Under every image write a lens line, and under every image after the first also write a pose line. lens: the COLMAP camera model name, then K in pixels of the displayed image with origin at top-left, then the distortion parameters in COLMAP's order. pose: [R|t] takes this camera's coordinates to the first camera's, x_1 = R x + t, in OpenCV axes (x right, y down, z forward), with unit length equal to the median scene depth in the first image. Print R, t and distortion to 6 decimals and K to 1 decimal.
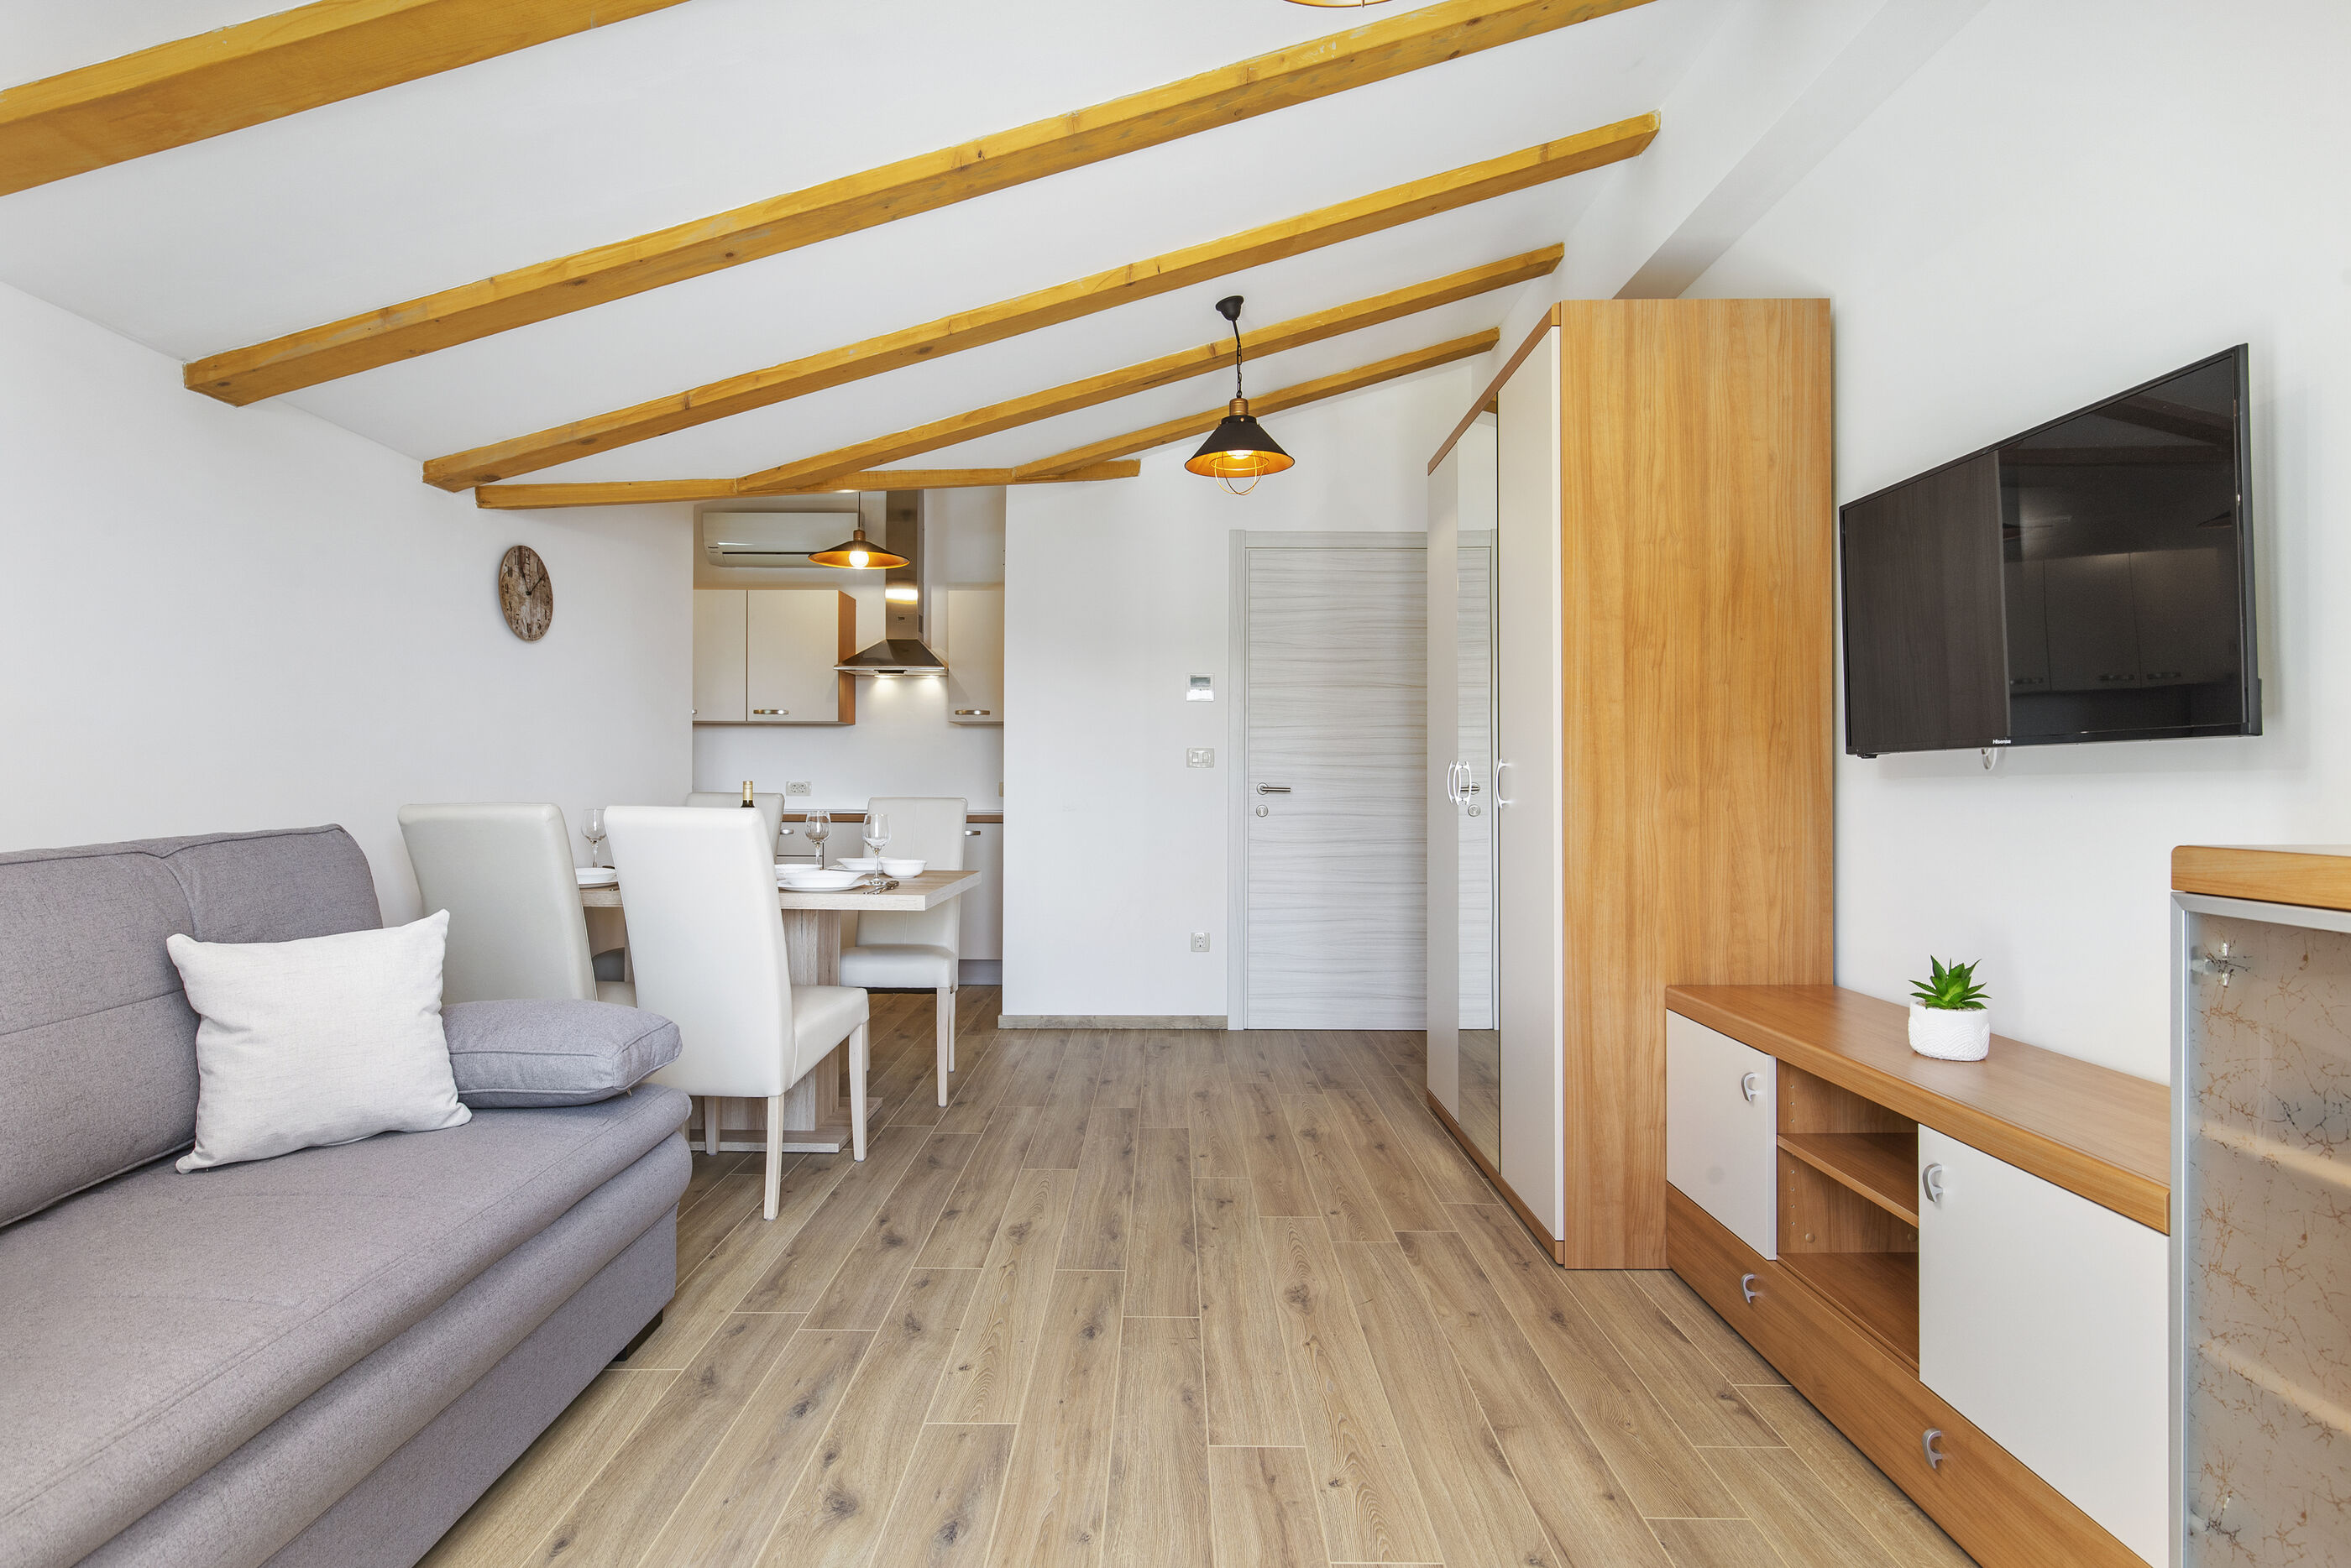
lens RADIAL K [[1117.8, 0, 1166.8], [0, 1117.8, 771.4], [0, 0, 1]] dist [0.000457, -0.000072]
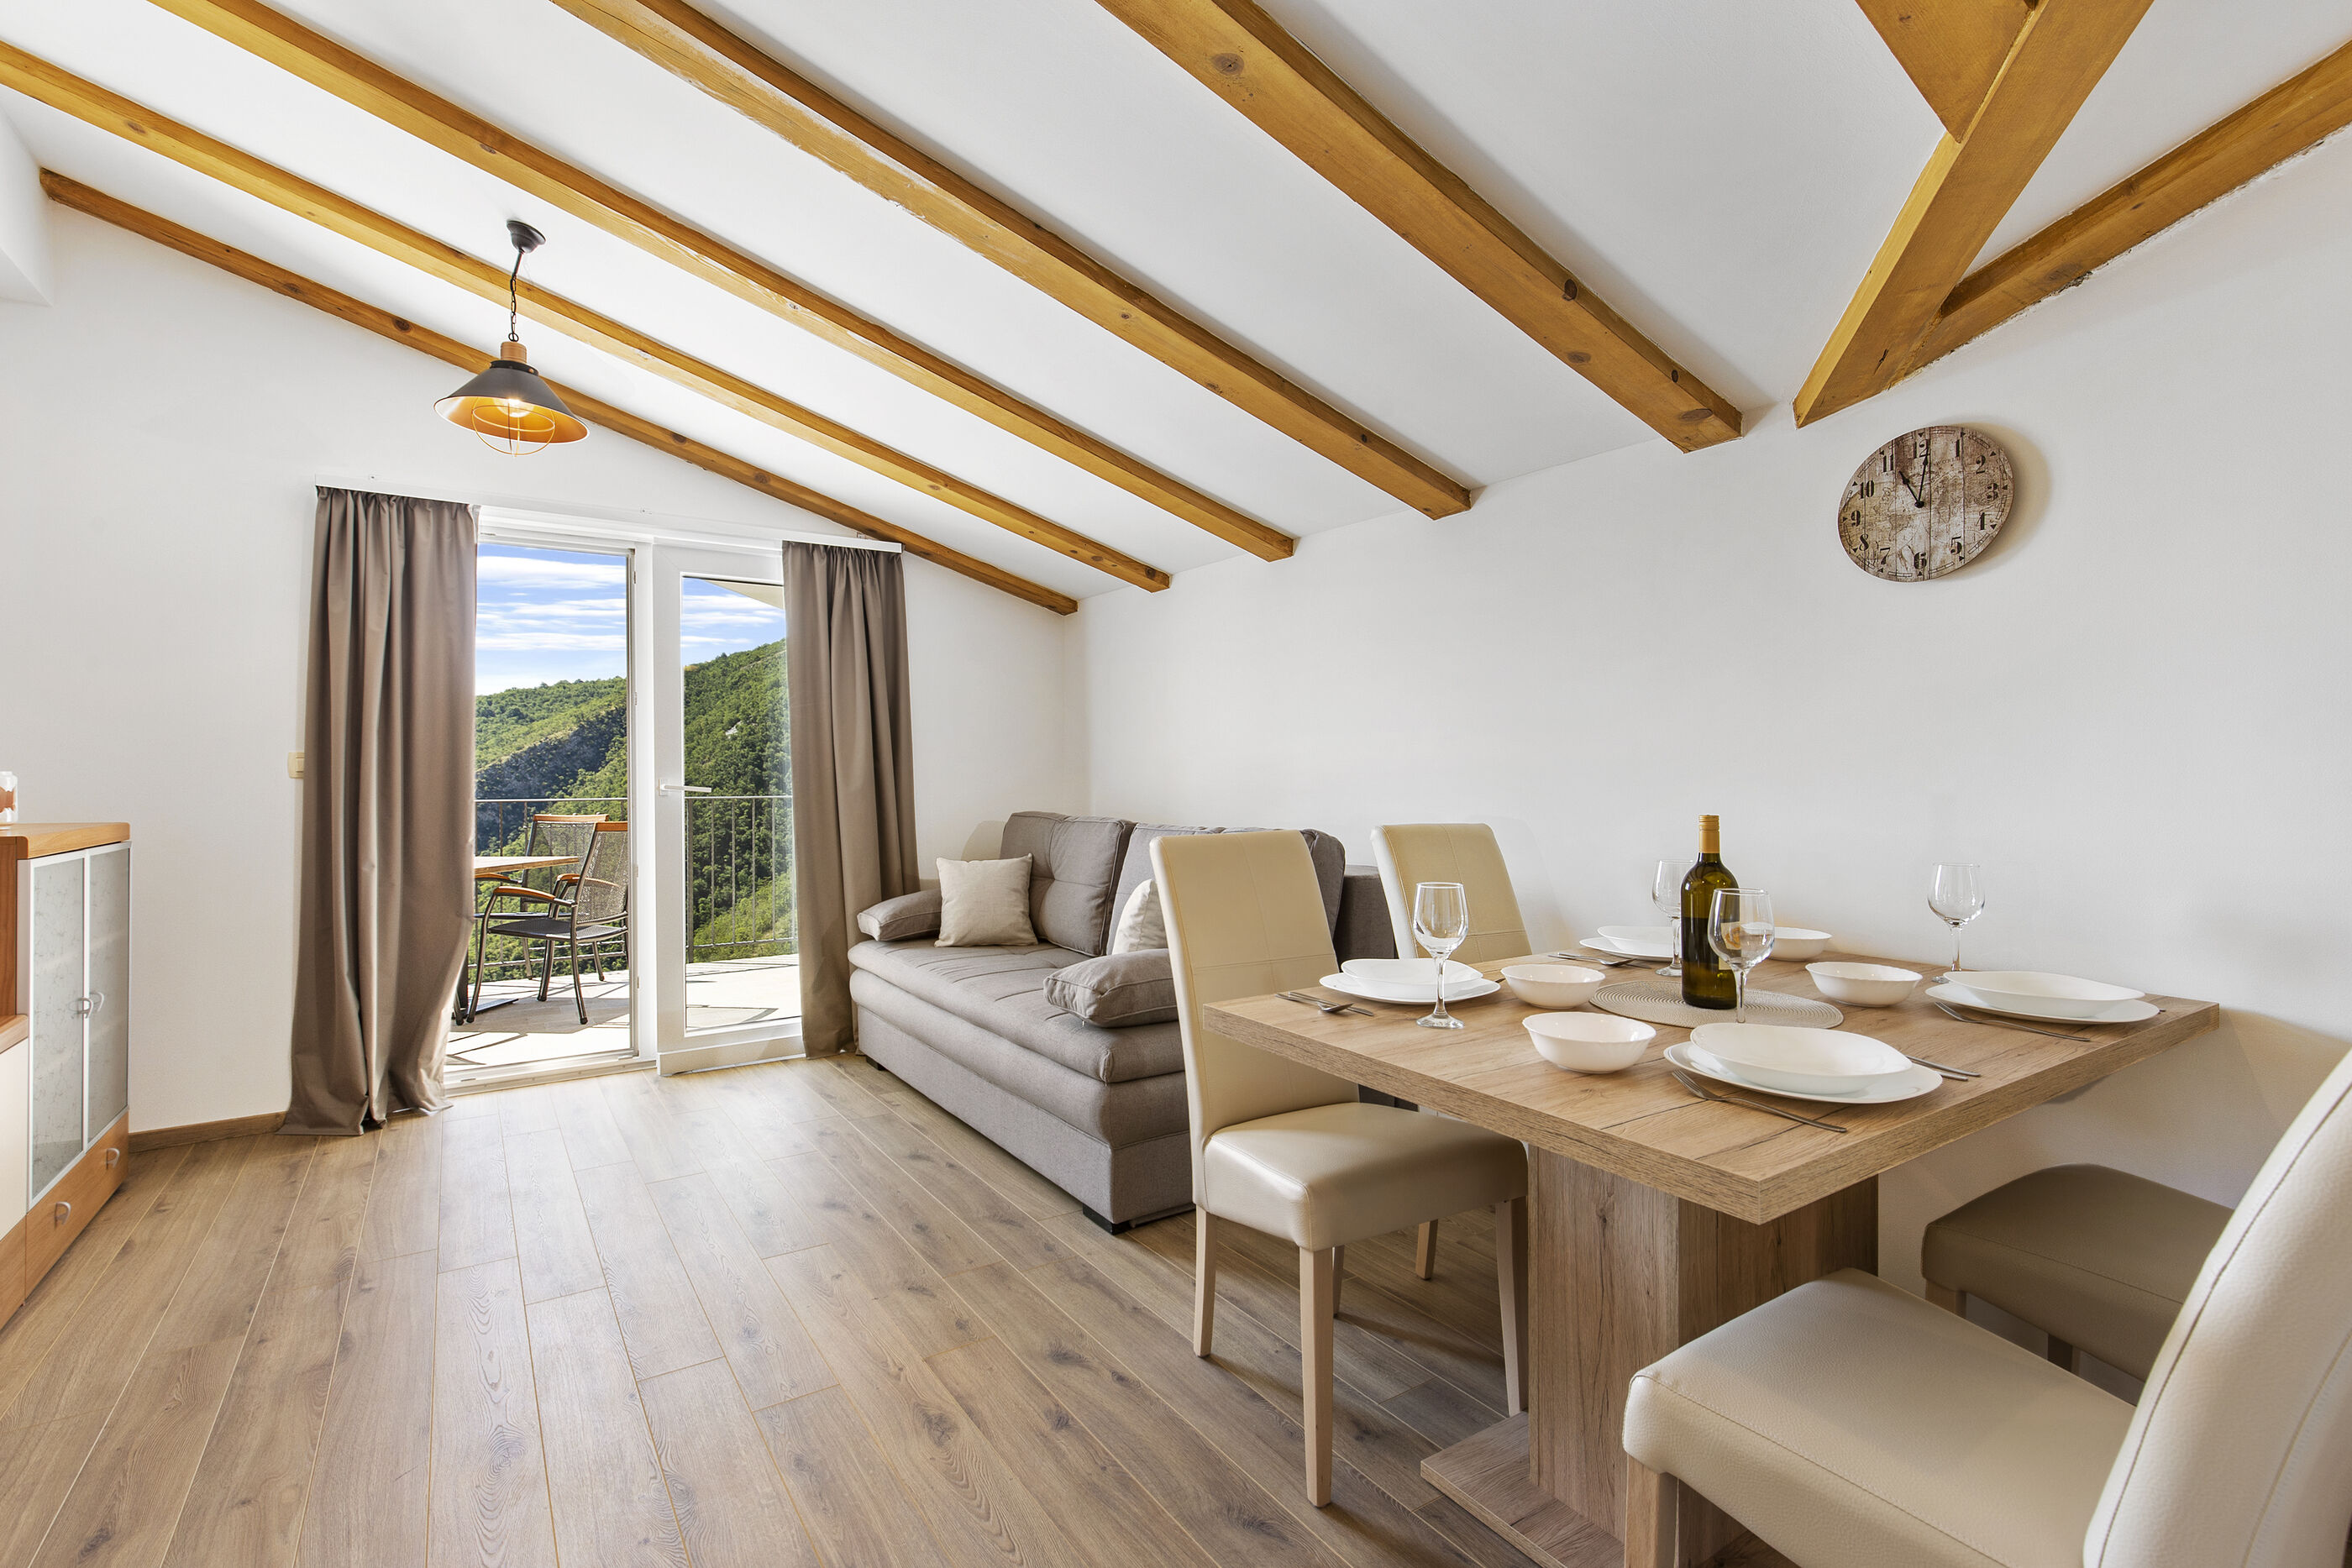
lens RADIAL K [[1074.4, 0, 1180.4], [0, 1074.4, 779.8], [0, 0, 1]] dist [0.001677, 0.000083]
pose [[-0.826423, 0.000287, -0.563049, 0.100959], [0.003157, 0.999987, -0.004124, -0.006209], [0.563040, -0.005186, -0.826413, 1.270518]]
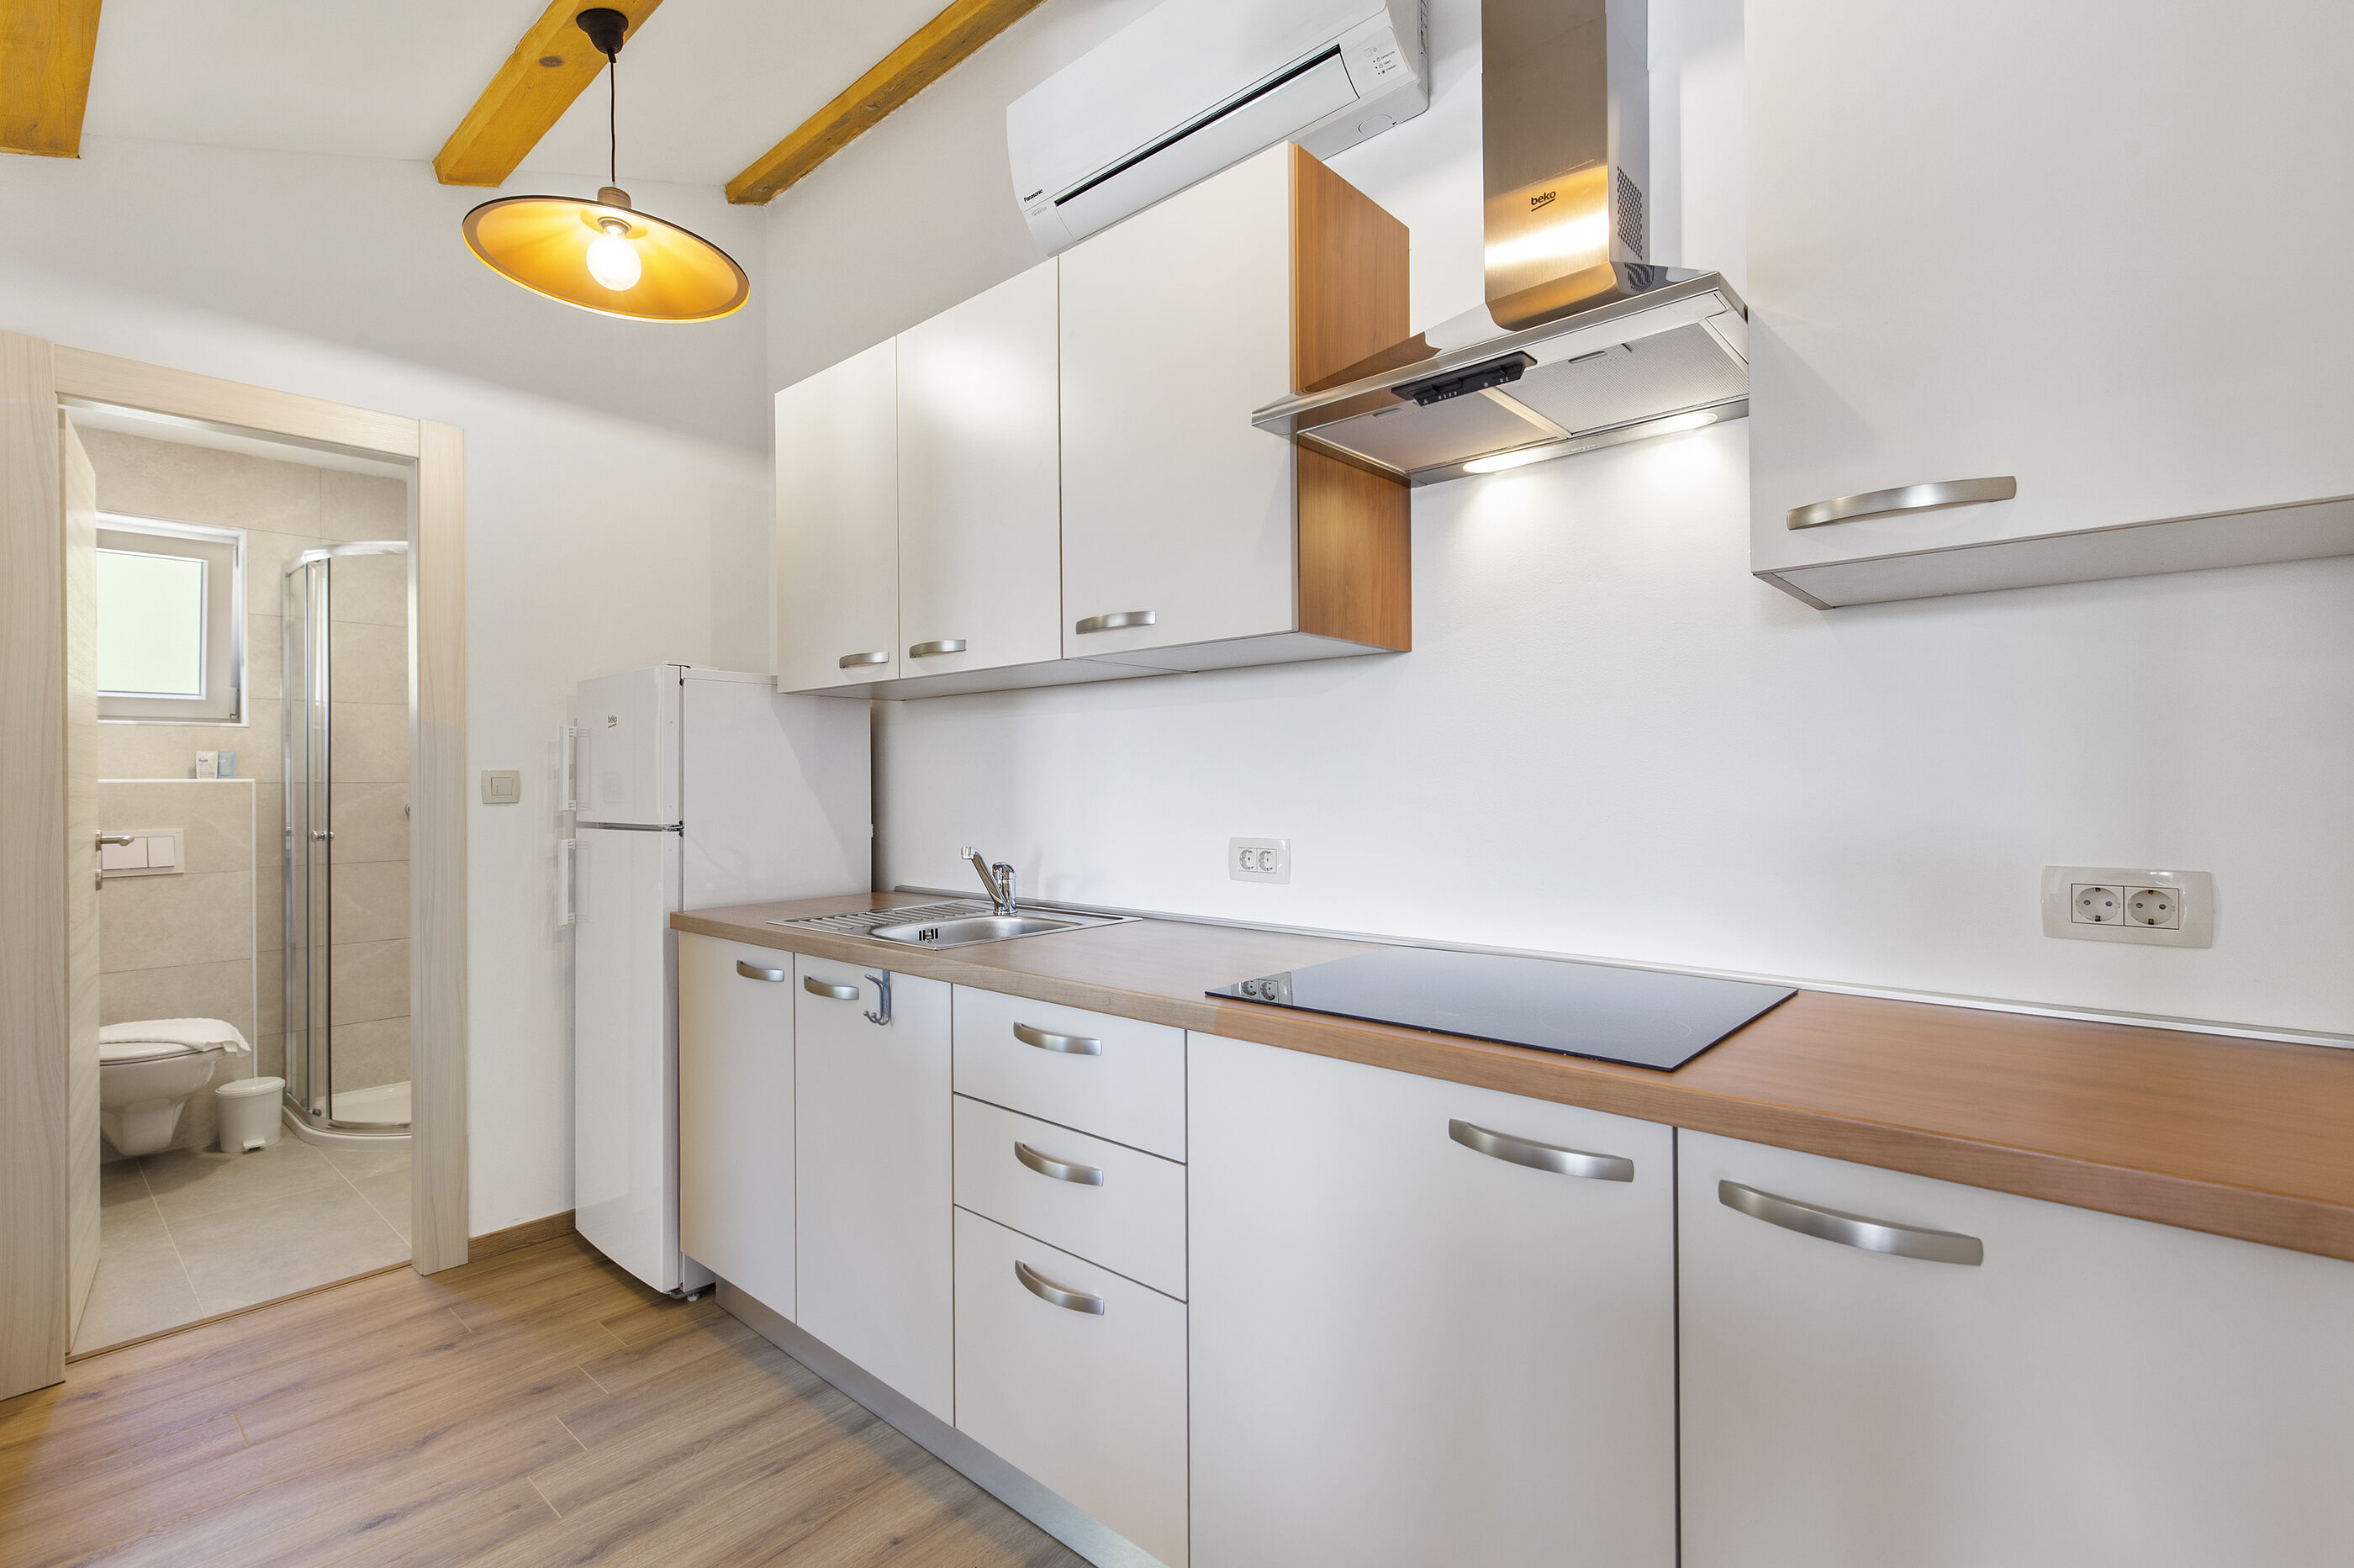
lens RADIAL K [[1075.4, 0, 1181.4], [0, 1075.4, 779.8], [0, 0, 1]] dist [0.001677, 0.000083]
pose [[0.750316, -0.014097, -0.660929, -0.262009], [0.018290, 0.999833, -0.000562, -0.015871], [0.660826, -0.011667, 0.750449, 1.428997]]
